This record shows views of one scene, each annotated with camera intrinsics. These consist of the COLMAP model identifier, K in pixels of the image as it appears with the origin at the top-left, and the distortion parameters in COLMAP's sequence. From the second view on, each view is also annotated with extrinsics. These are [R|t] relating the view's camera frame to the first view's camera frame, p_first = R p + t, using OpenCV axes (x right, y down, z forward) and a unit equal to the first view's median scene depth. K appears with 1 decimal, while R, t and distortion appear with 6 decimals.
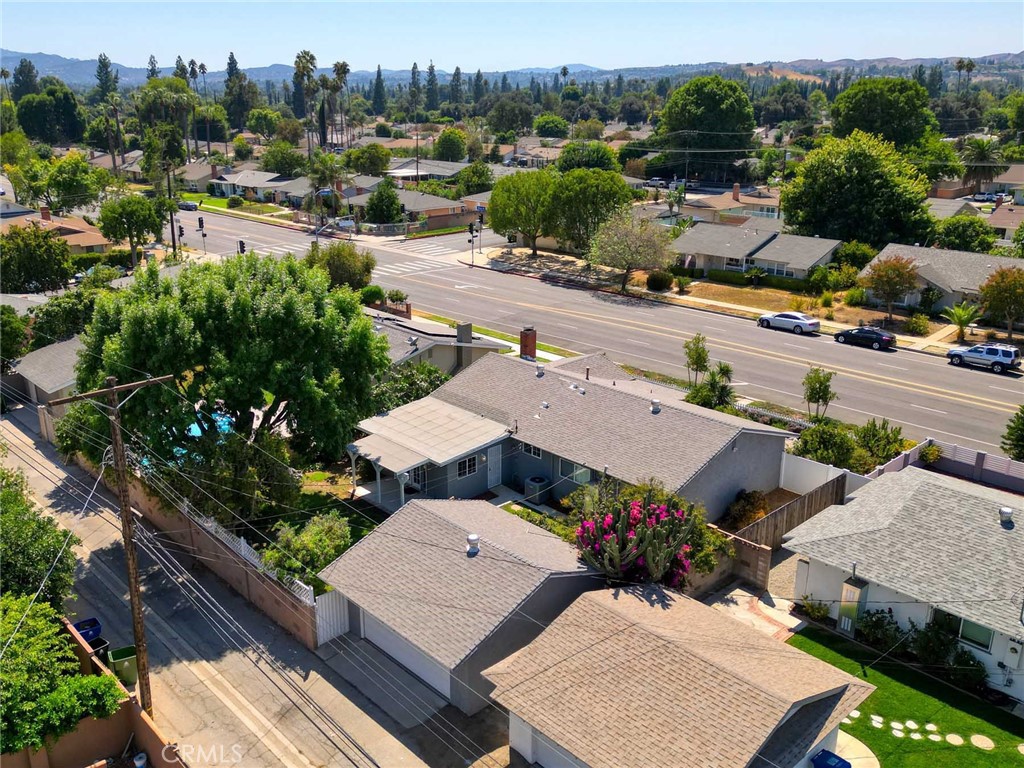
lens RADIAL K [[901.8, 0, 512.0], [0, 901.8, 384.0], [0, 0, 1]] dist [0.119439, -0.174449]
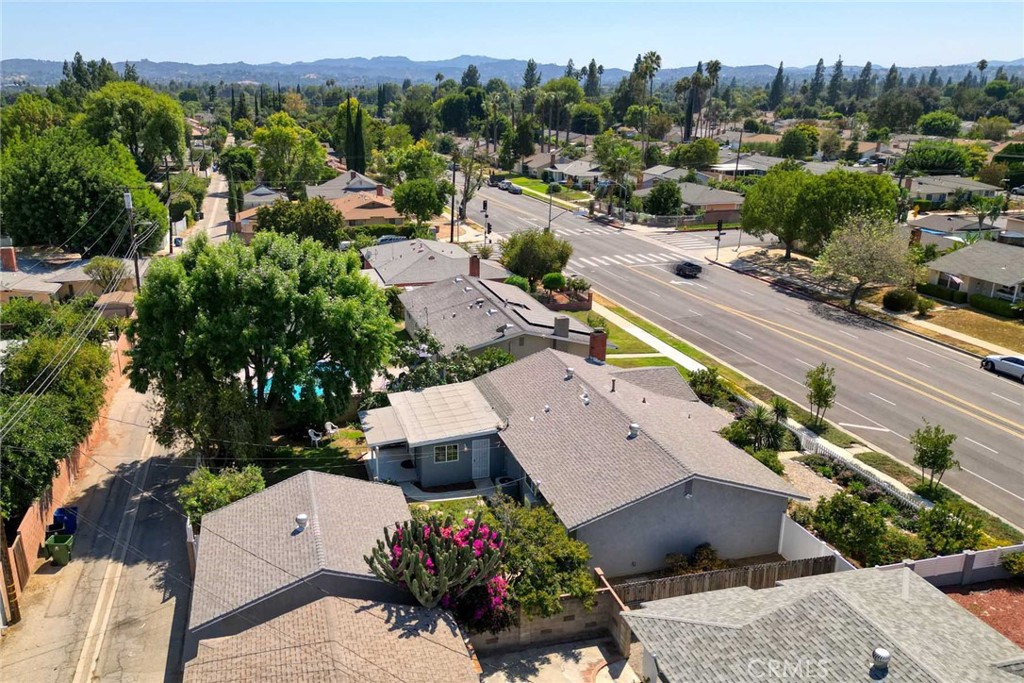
lens RADIAL K [[819.2, 0, 453.1], [0, 819.2, 361.4], [0, 0, 1]] dist [0.099958, -0.117049]
pose [[0.872267, 0.155082, -0.463789, 0.162827], [-0.151484, 0.987422, 0.045272, -0.024225], [0.464977, 0.030767, 0.884788, 0.071469]]
